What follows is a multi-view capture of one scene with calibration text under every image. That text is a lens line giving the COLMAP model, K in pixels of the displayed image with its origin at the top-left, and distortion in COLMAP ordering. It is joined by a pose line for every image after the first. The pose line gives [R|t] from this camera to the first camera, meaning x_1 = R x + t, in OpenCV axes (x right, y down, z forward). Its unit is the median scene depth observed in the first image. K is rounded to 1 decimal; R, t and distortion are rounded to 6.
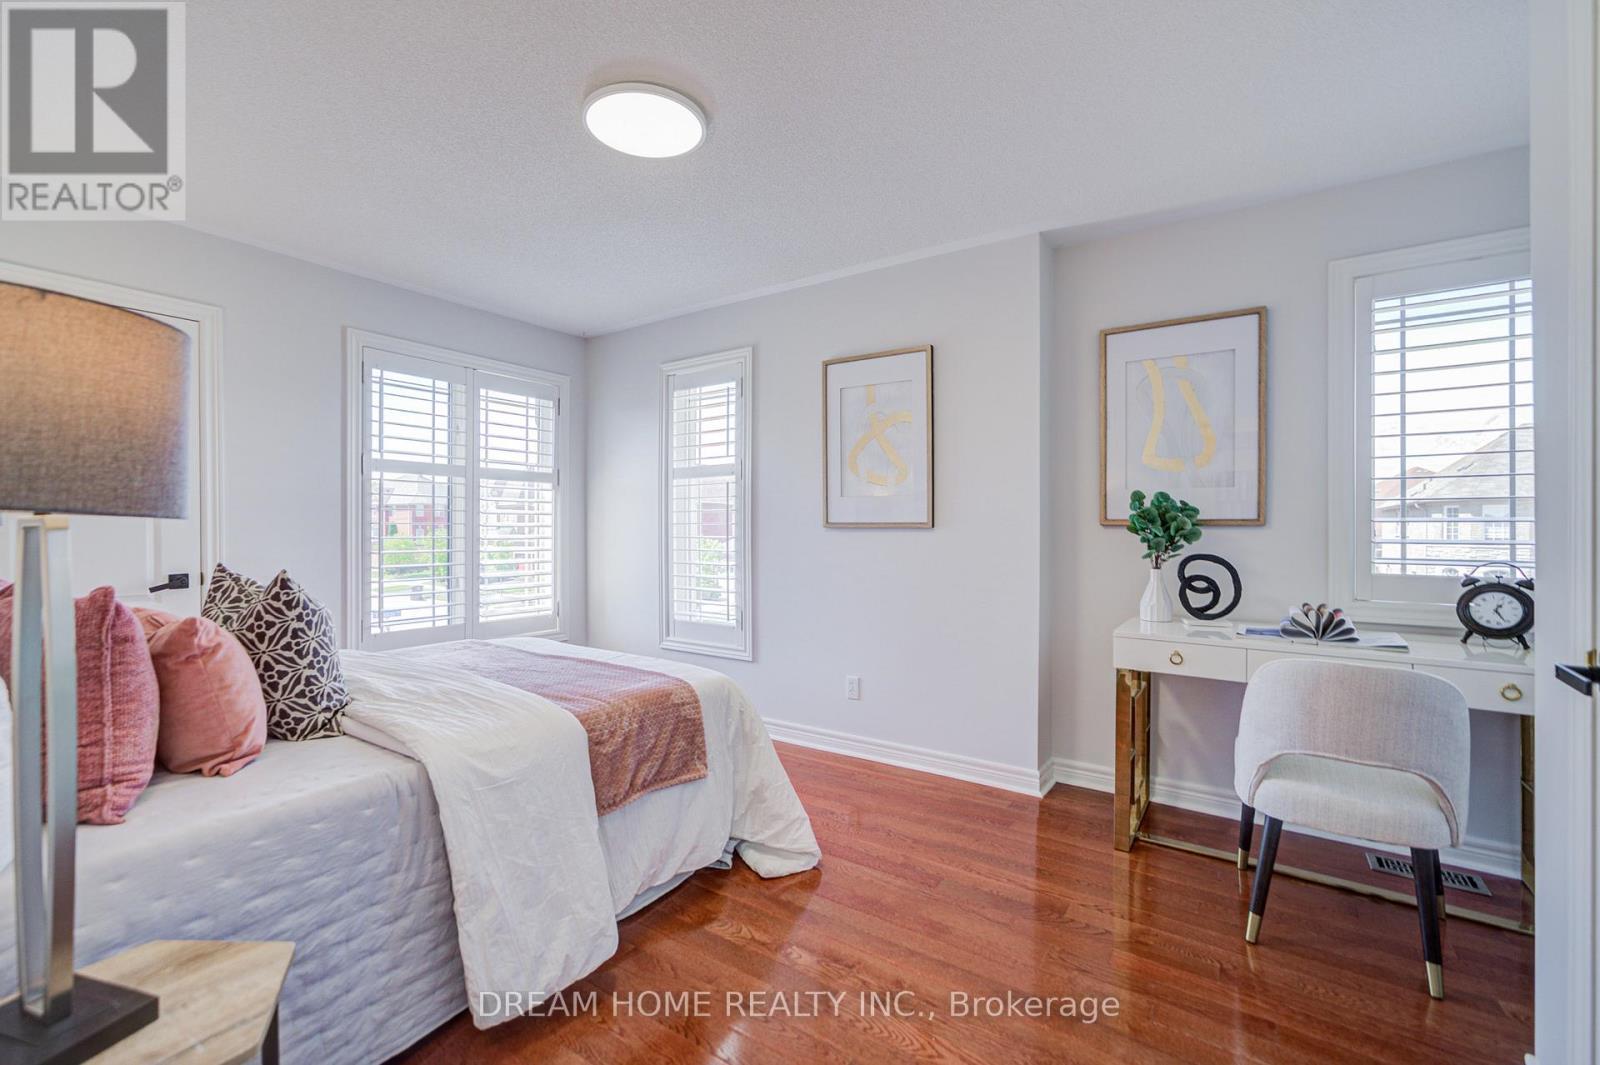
lens RADIAL K [[640.2, 0, 824.3], [0, 640.2, 534.4], [0, 0, 1]] dist [0.000290, 0.000066]
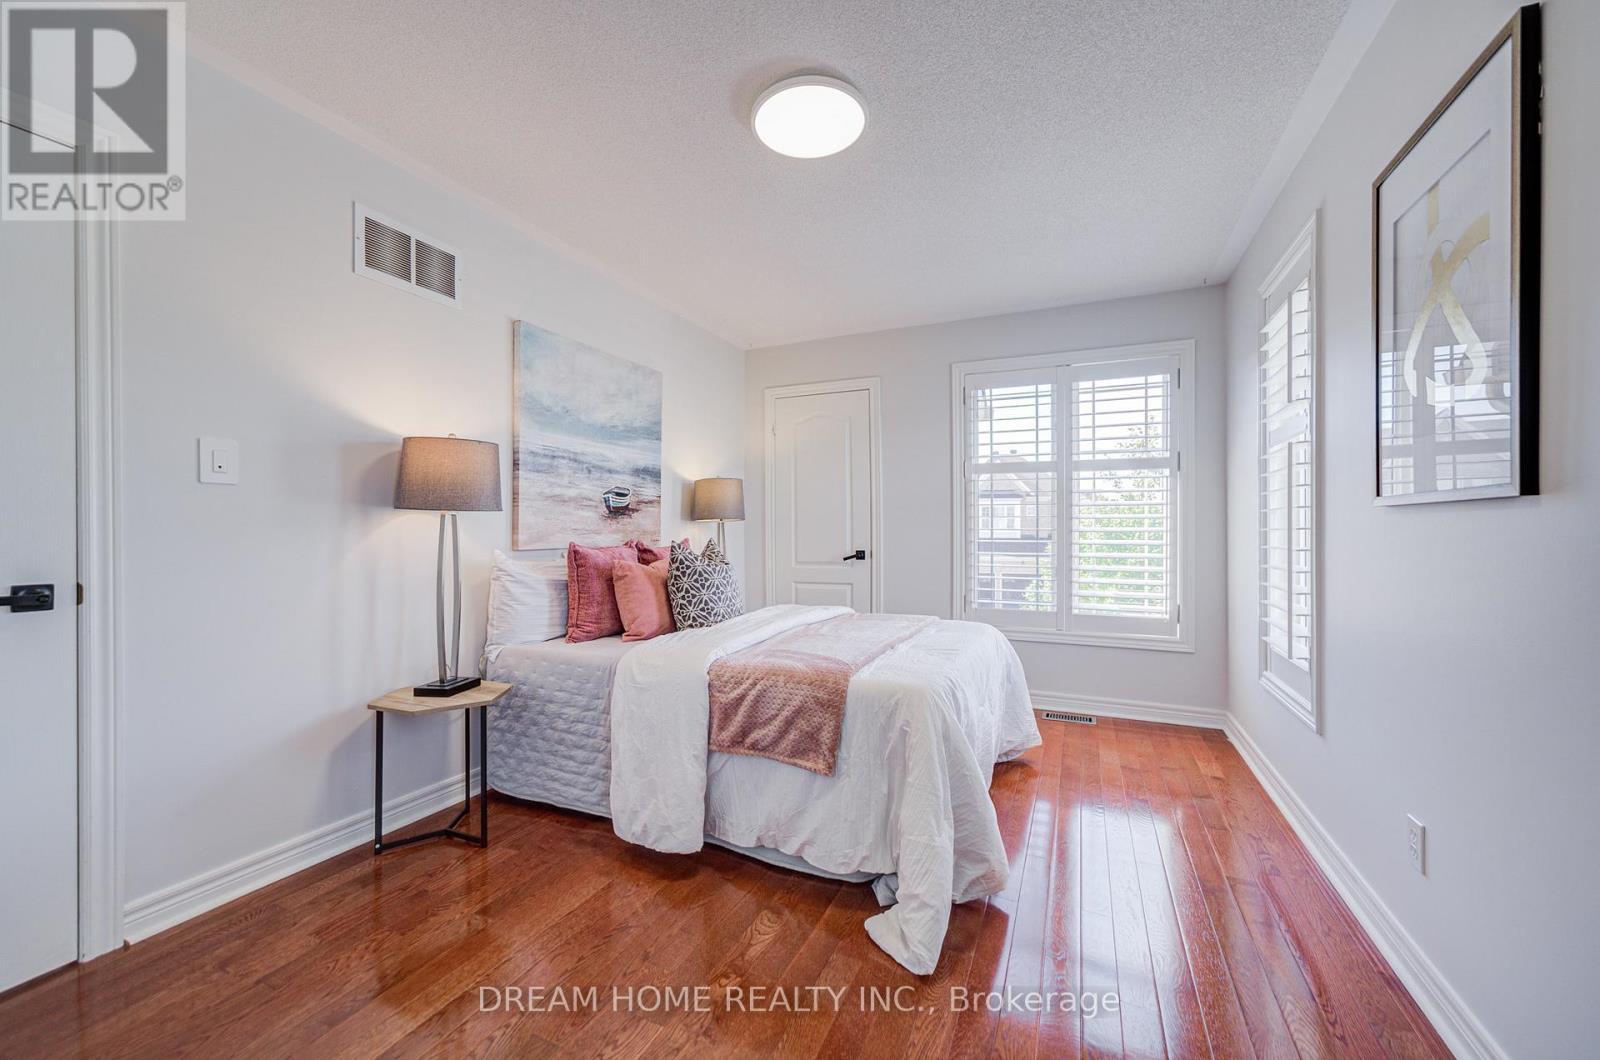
lens RADIAL K [[640.2, 0, 824.3], [0, 640.2, 531.9], [0, 0, 1]] dist [0.000290, 0.000066]
pose [[0.188311, 0.003278, -0.982104, 0.398757], [-0.007433, 0.999971, 0.001912, 0.009621], [0.982081, 0.006940, 0.188330, 0.441060]]
